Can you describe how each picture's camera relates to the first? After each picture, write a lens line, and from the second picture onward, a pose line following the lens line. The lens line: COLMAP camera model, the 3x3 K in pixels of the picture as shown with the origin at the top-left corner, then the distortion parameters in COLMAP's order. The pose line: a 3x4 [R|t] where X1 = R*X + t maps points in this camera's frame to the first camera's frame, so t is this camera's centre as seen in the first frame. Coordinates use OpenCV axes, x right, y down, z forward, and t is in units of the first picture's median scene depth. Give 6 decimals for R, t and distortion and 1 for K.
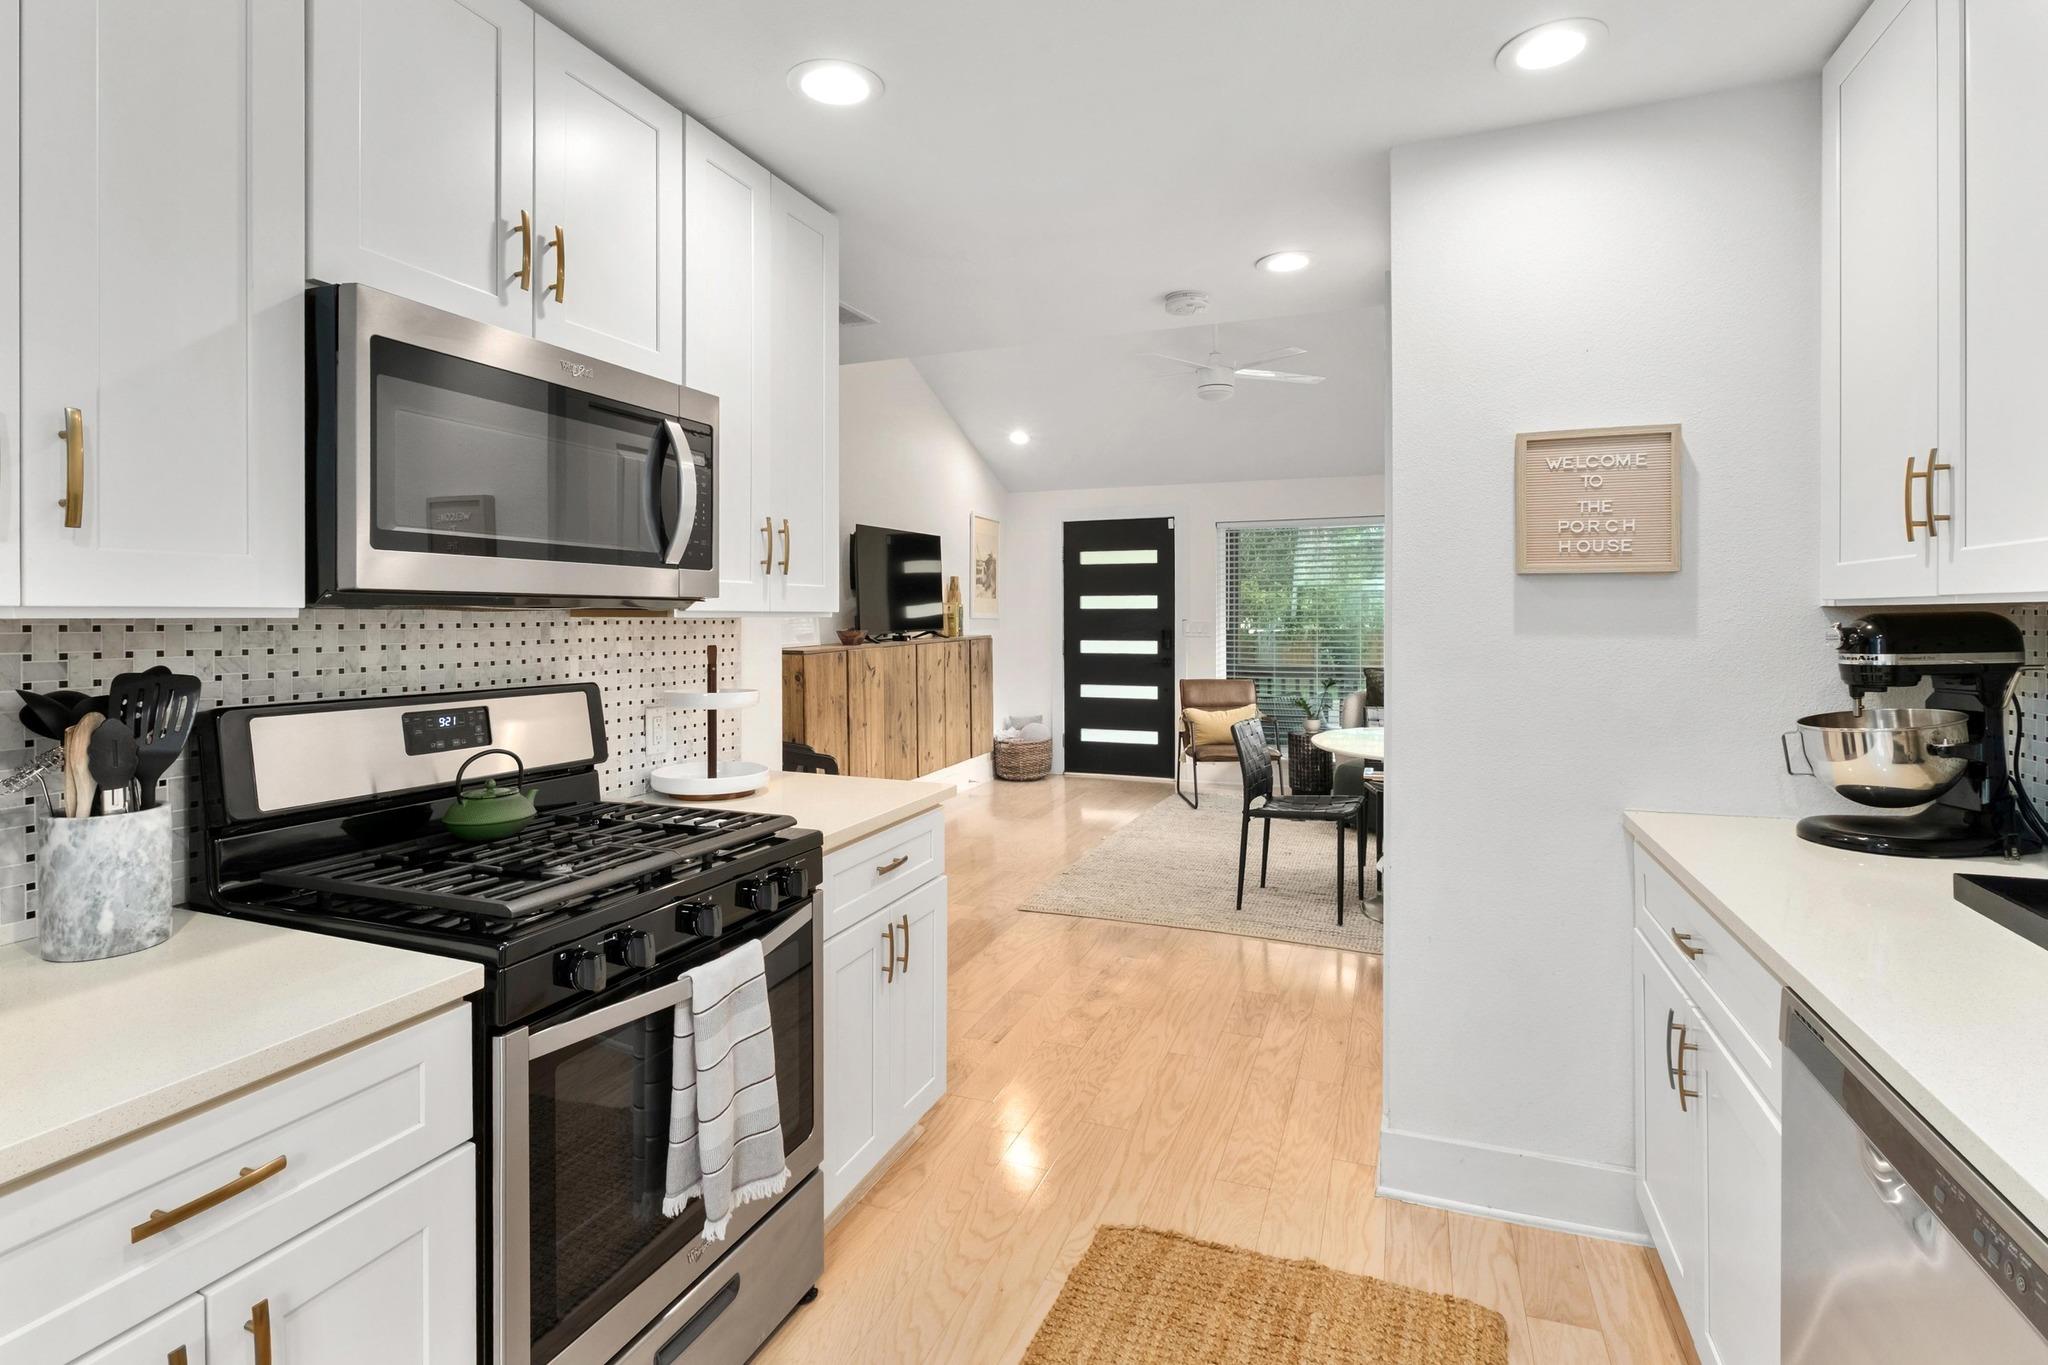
lens RADIAL K [[994.0, 0, 1021.9], [0, 994.0, 613.7], [0, 0, 1]] dist [0.001094, 0.000099]
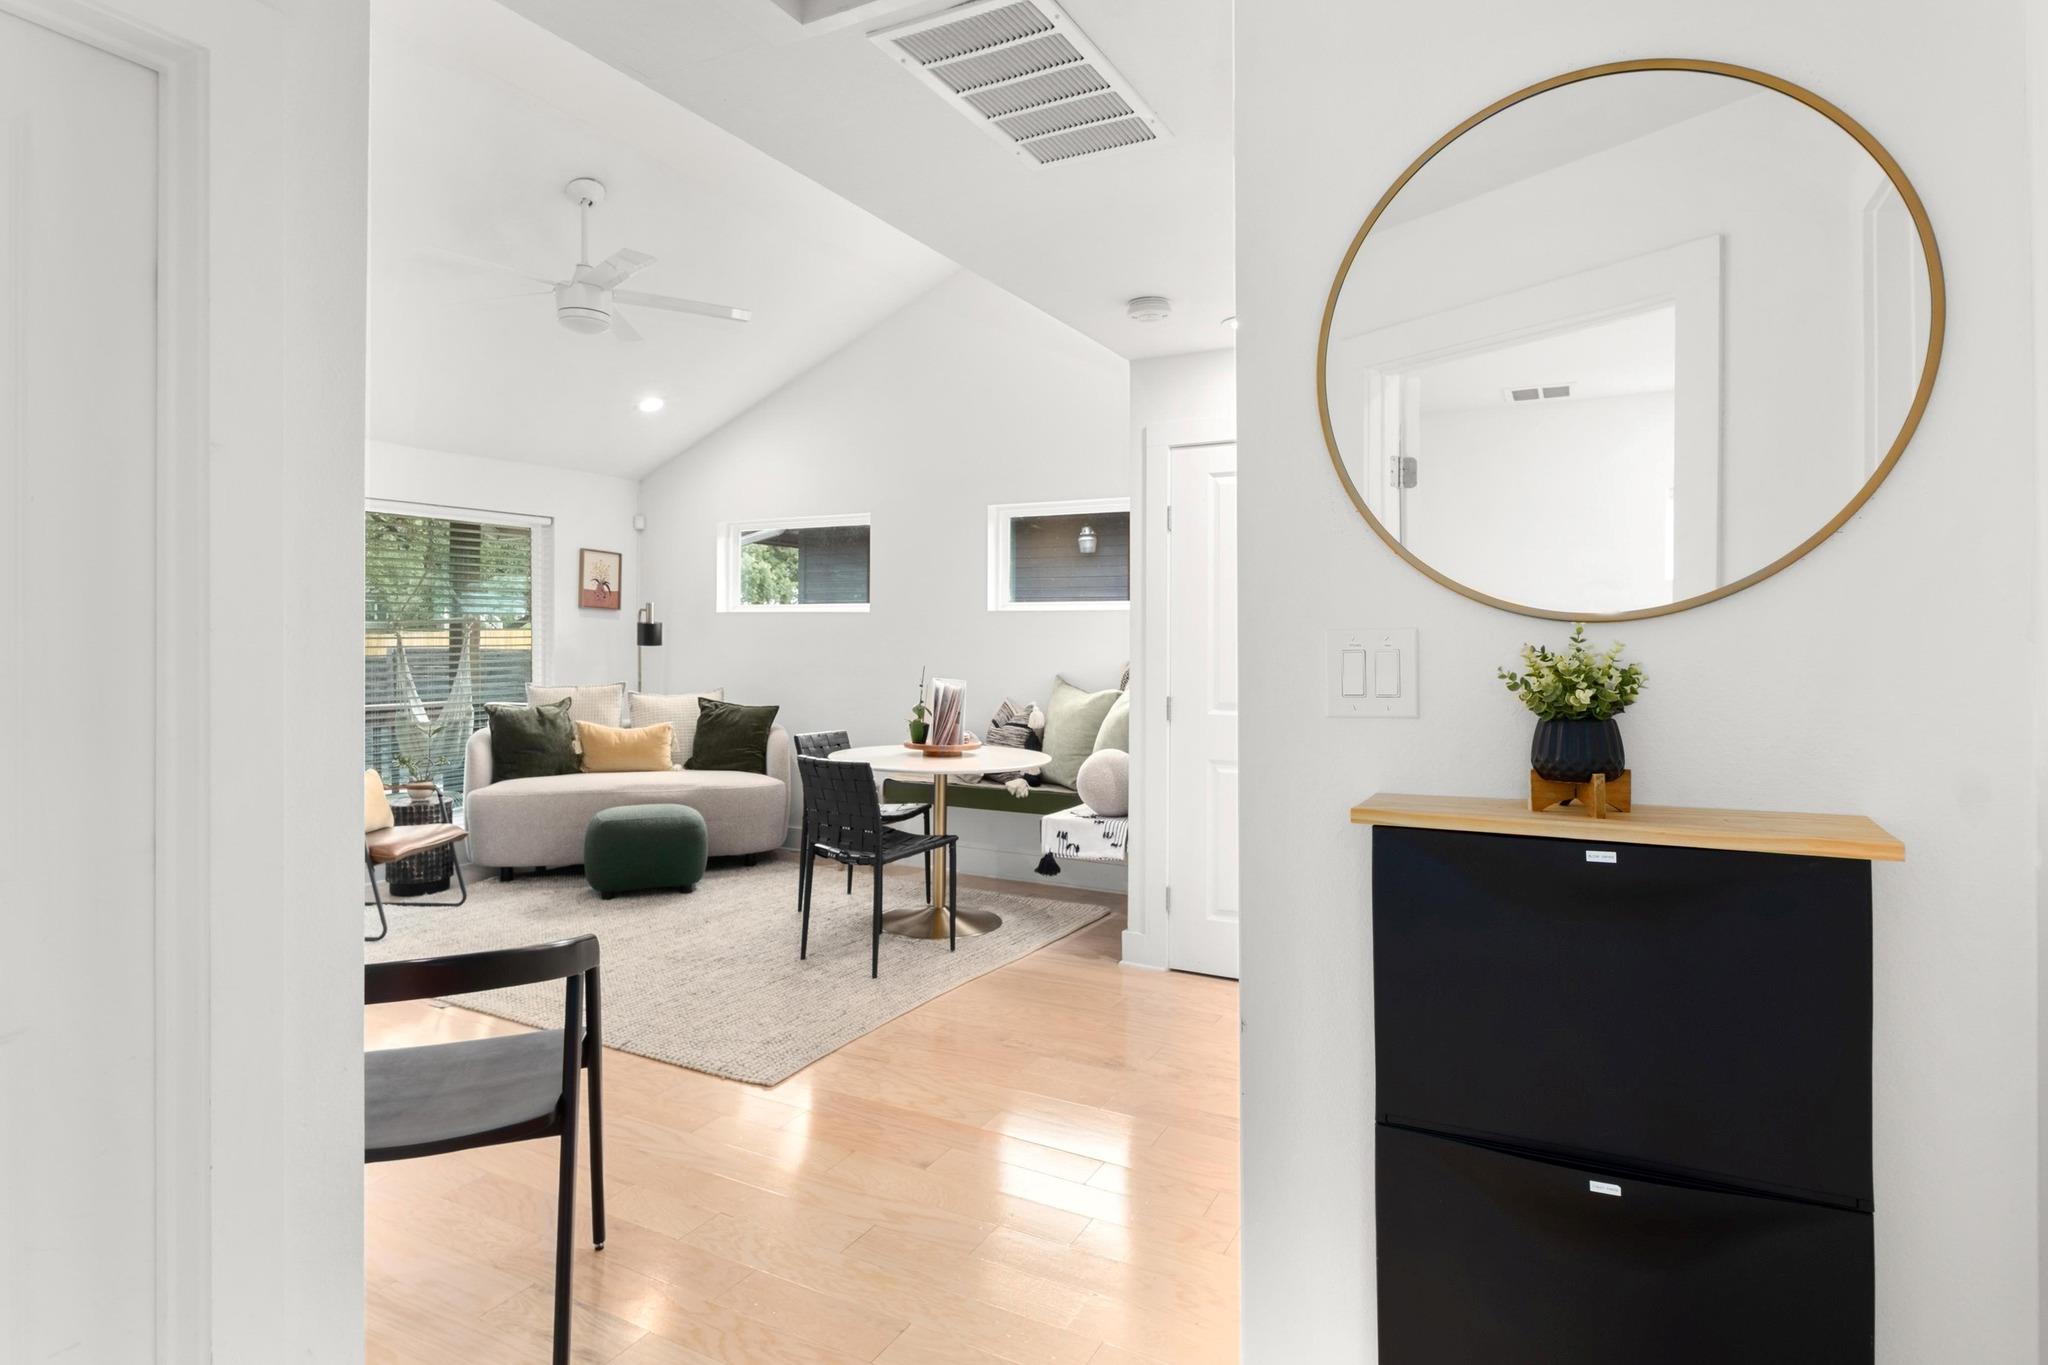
lens RADIAL K [[1086.9, 0, 1023.5], [0, 1086.9, 645.3], [0, 0, 1]] dist [-0.000043, -0.000070]
pose [[0.120810, -0.002000, 0.992674, -0.418358], [0.001069, 0.999998, 0.001885, 0.006845], [-0.992675, 0.000834, 0.120811, 0.460705]]
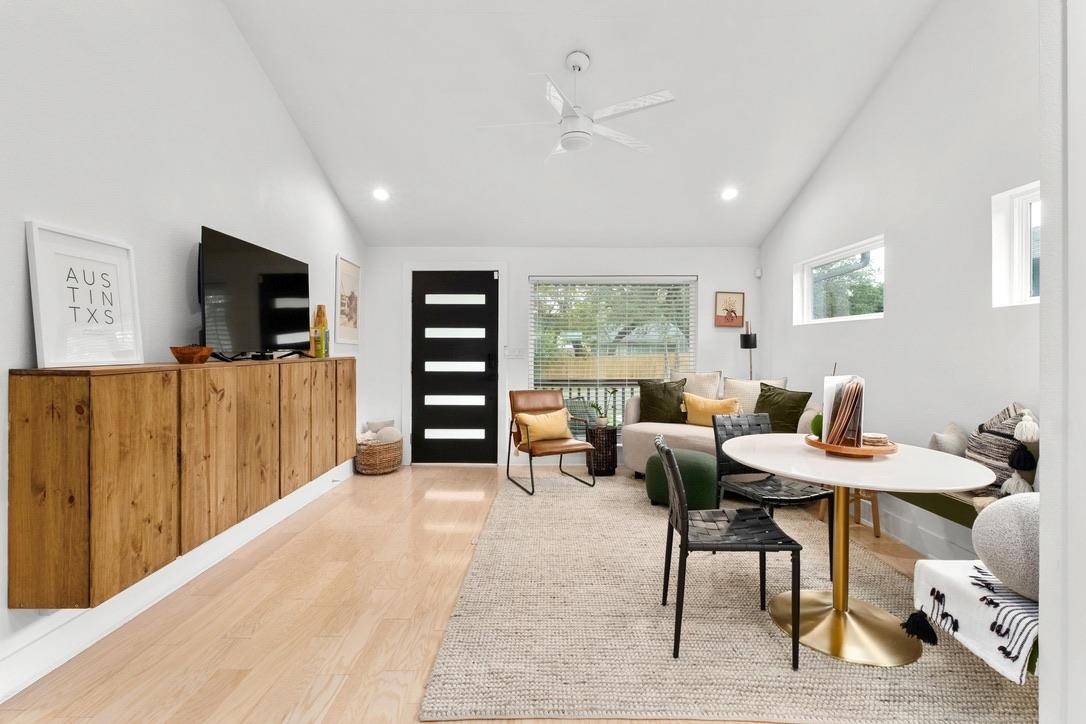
lens RADIAL K [[481.0, 0, 543.7], [0, 481.0, 346.0], [0, 0, 1]] dist [-0.011899, 0.000843]
pose [[0.930280, 0.010116, 0.366712, -0.031275], [-0.005162, 0.999882, -0.014488, 0.016067], [-0.366815, 0.011585, 0.930222, 0.389487]]
